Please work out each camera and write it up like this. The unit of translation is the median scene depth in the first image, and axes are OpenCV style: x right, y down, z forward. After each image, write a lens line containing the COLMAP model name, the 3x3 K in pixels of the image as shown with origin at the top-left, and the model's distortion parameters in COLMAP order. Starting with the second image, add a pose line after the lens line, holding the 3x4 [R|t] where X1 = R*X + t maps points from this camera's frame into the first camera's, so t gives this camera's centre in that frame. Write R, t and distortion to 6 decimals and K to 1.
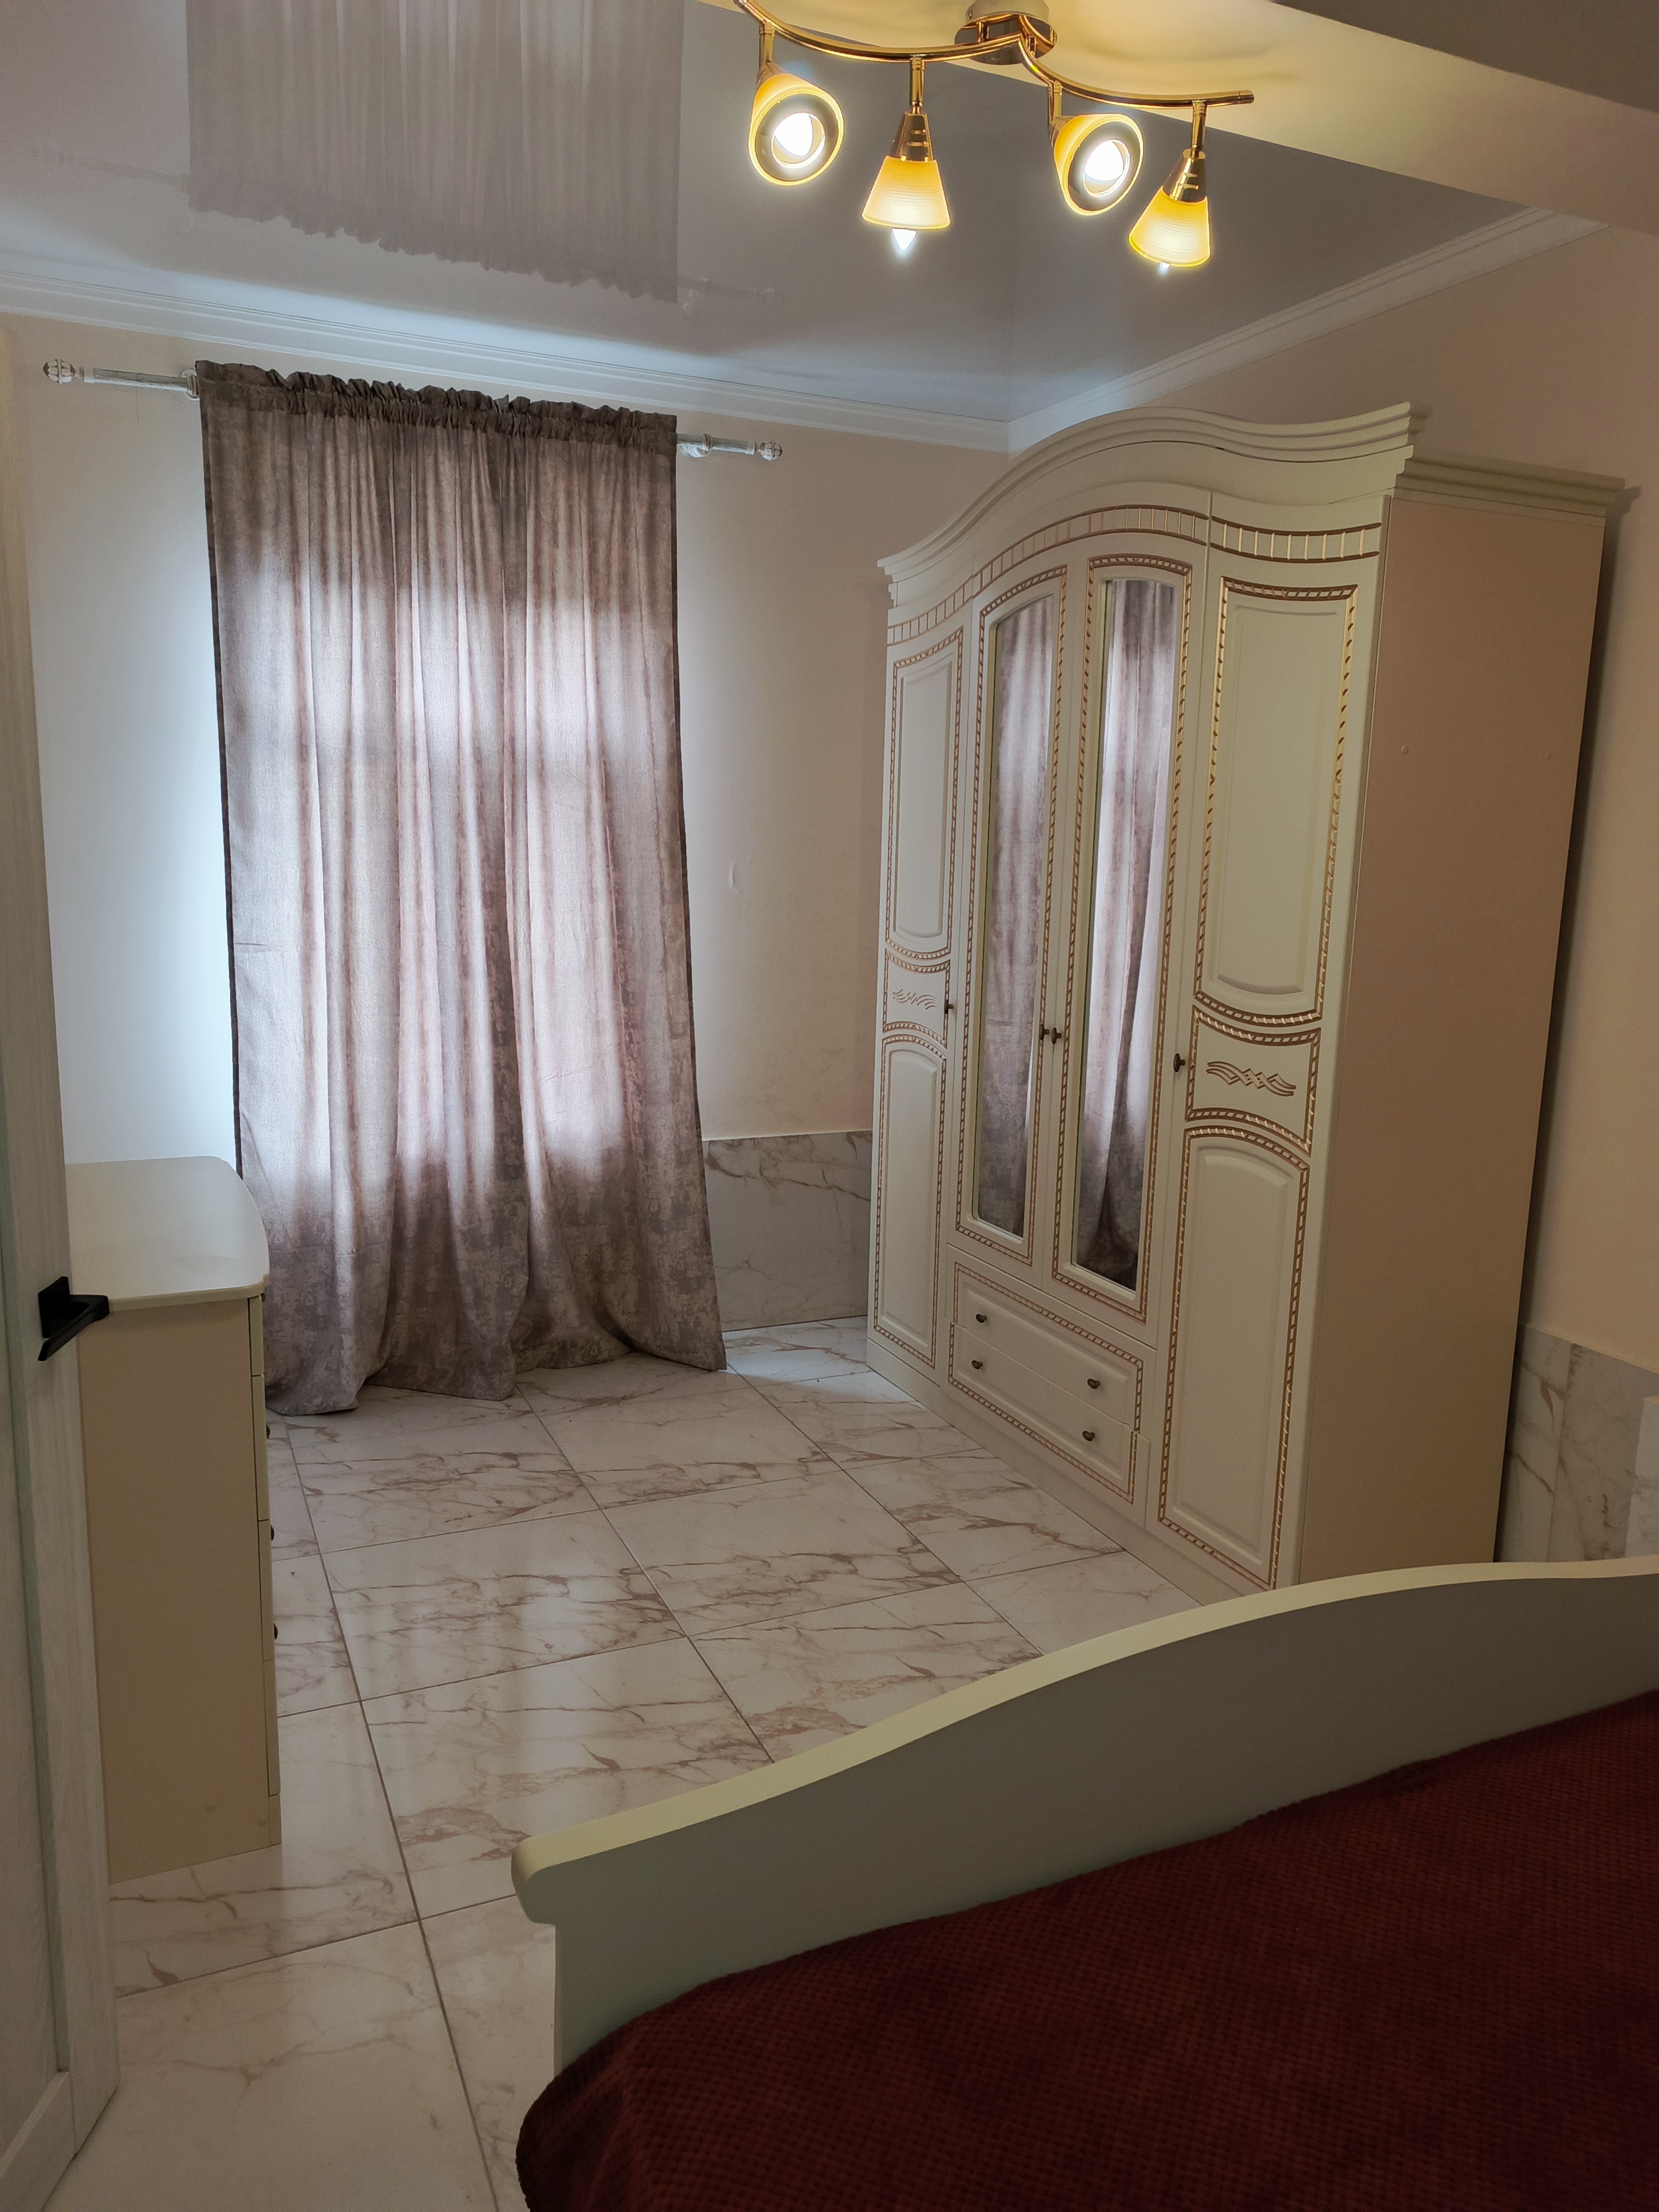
lens RADIAL K [[1552.4, 0, 831.7], [0, 1552.4, 1110.8], [0, 0, 1]] dist [0.005852, -0.015381]
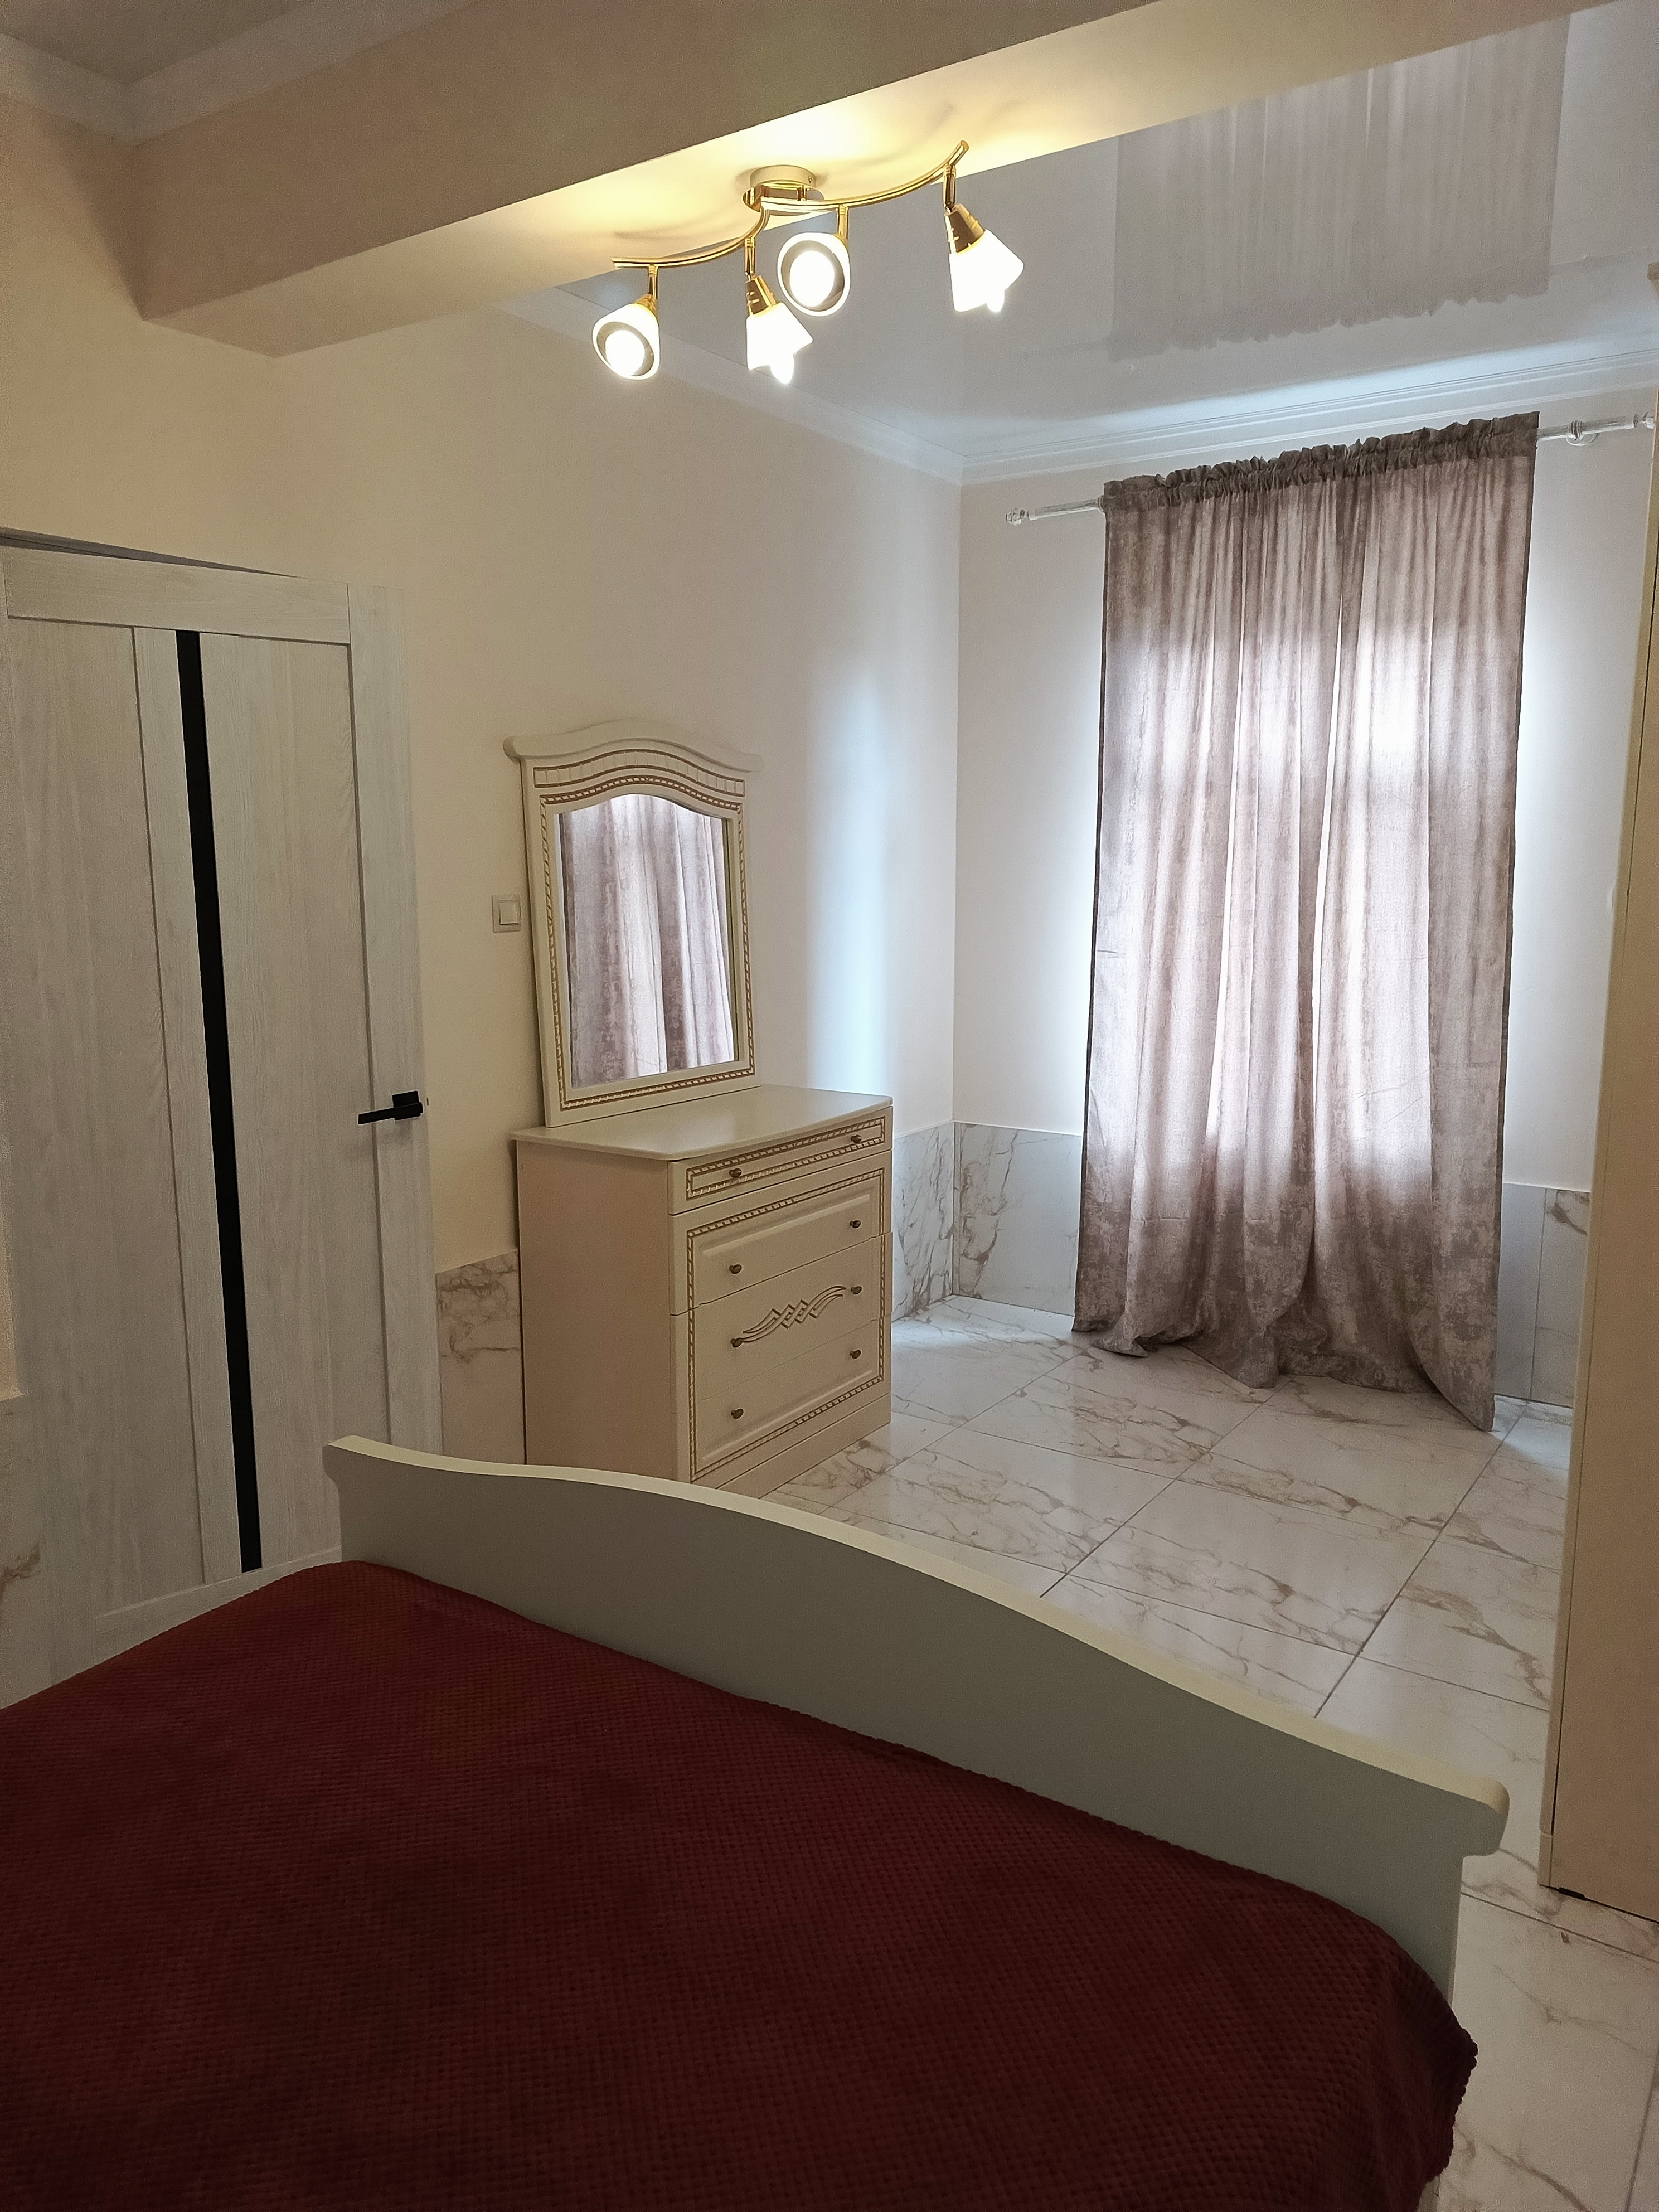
lens RADIAL K [[1552.4, 0, 833.4], [0, 1552.4, 1105.6], [0, 0, 1]] dist [0.005852, -0.015381]
pose [[0.520155, 0.112601, -0.846617, 0.536031], [-0.141021, 0.988988, 0.044894, -0.011906], [0.842349, 0.096039, 0.530306, 0.183255]]
